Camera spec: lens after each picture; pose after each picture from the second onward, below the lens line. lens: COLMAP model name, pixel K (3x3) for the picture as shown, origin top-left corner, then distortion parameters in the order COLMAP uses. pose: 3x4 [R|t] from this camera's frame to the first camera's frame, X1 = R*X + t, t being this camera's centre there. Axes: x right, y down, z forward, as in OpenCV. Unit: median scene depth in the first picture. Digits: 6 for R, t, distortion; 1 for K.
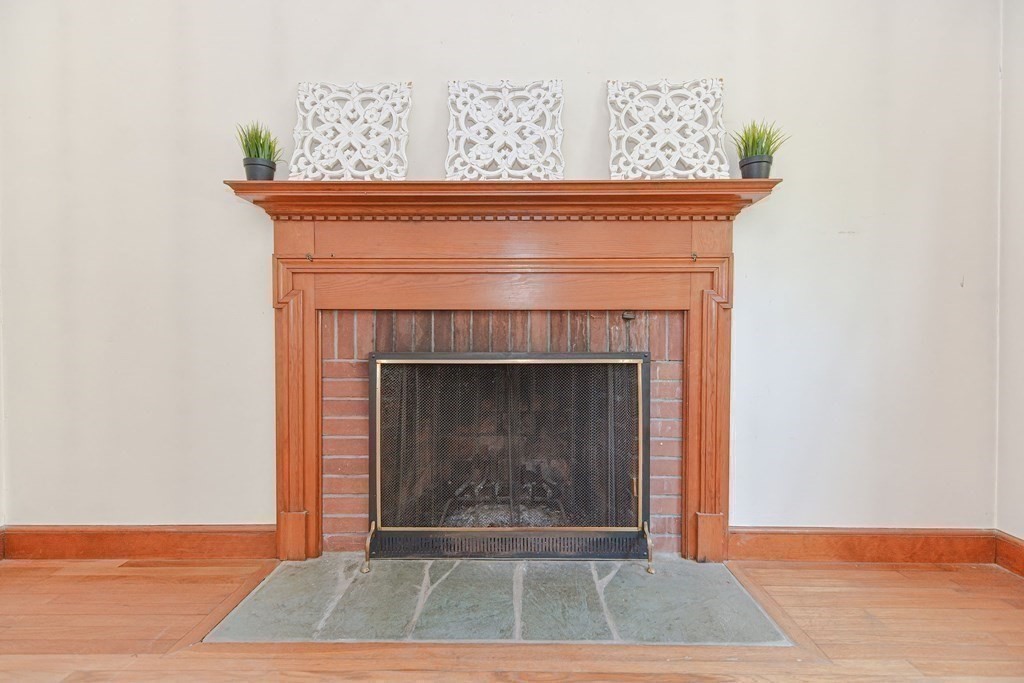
lens RADIAL K [[495.9, 0, 504.8], [0, 495.9, 344.5], [0, 0, 1]] dist [0.011064, -0.000681]
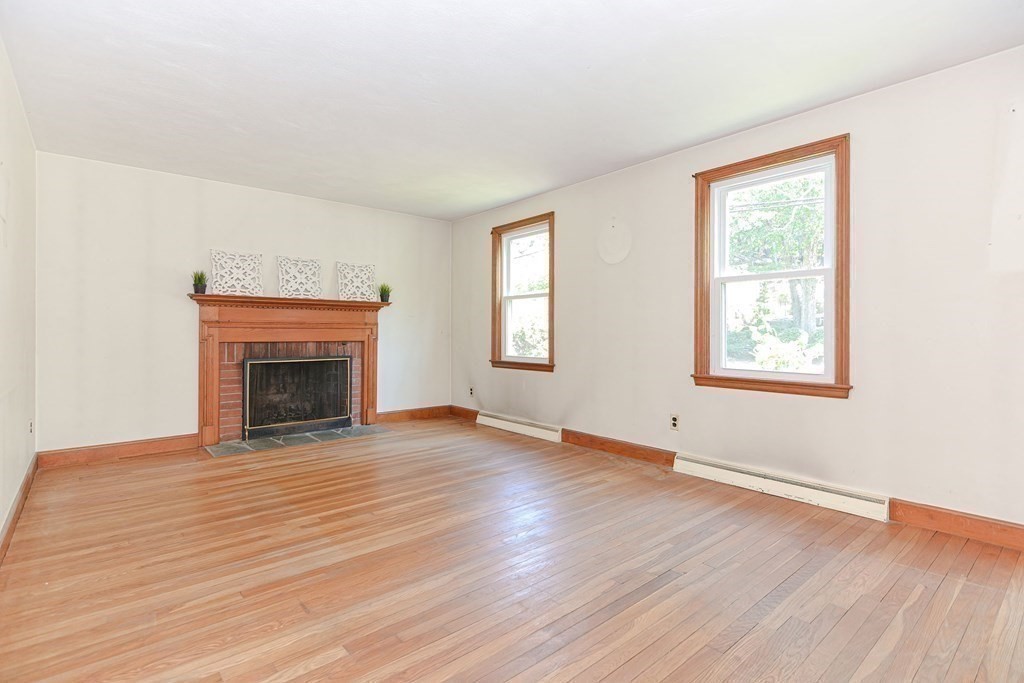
lens RADIAL K [[495.9, 0, 509.4], [0, 495.9, 335.4], [0, 0, 1]] dist [0.011064, -0.000681]
pose [[0.758969, -0.003694, 0.651116, -0.893885], [0.003838, 0.999992, 0.001199, -0.101796], [-0.651115, 0.001589, 0.758978, -1.799367]]
